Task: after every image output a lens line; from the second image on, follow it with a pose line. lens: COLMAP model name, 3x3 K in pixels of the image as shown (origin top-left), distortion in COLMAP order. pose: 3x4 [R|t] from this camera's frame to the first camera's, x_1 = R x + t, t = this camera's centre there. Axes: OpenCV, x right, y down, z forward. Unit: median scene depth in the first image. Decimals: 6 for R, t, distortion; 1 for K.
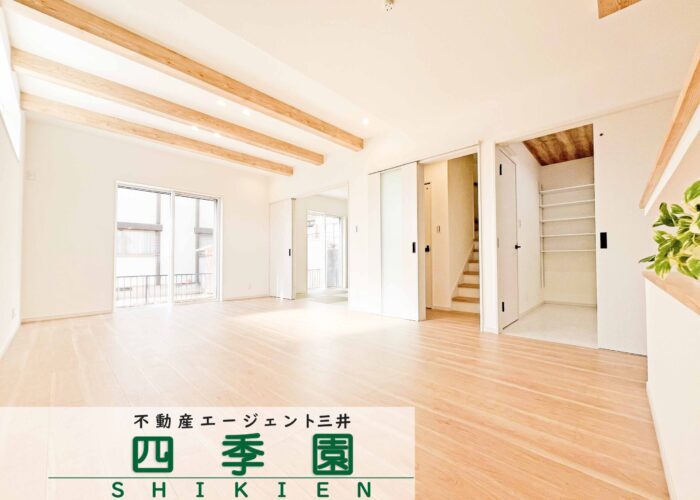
lens RADIAL K [[287.6, 0, 350.8], [0, 287.6, 250.9], [0, 0, 1]] dist [0.002480, 0.001828]
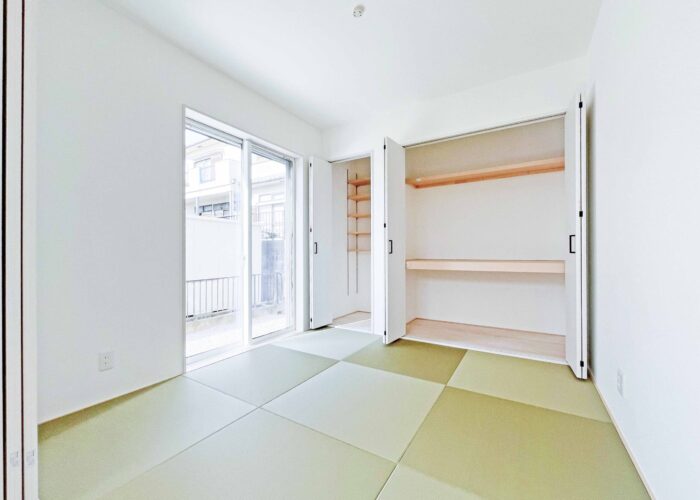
lens RADIAL K [[287.6, 0, 350.1], [0, 287.6, 248.1], [0, 0, 1]] dist [0.002480, 0.001828]
pose [[0.978928, -0.009262, 0.203995, -0.024550], [0.005202, 0.999778, 0.020428, -0.002498], [-0.204139, -0.018936, 0.978759, 0.383007]]
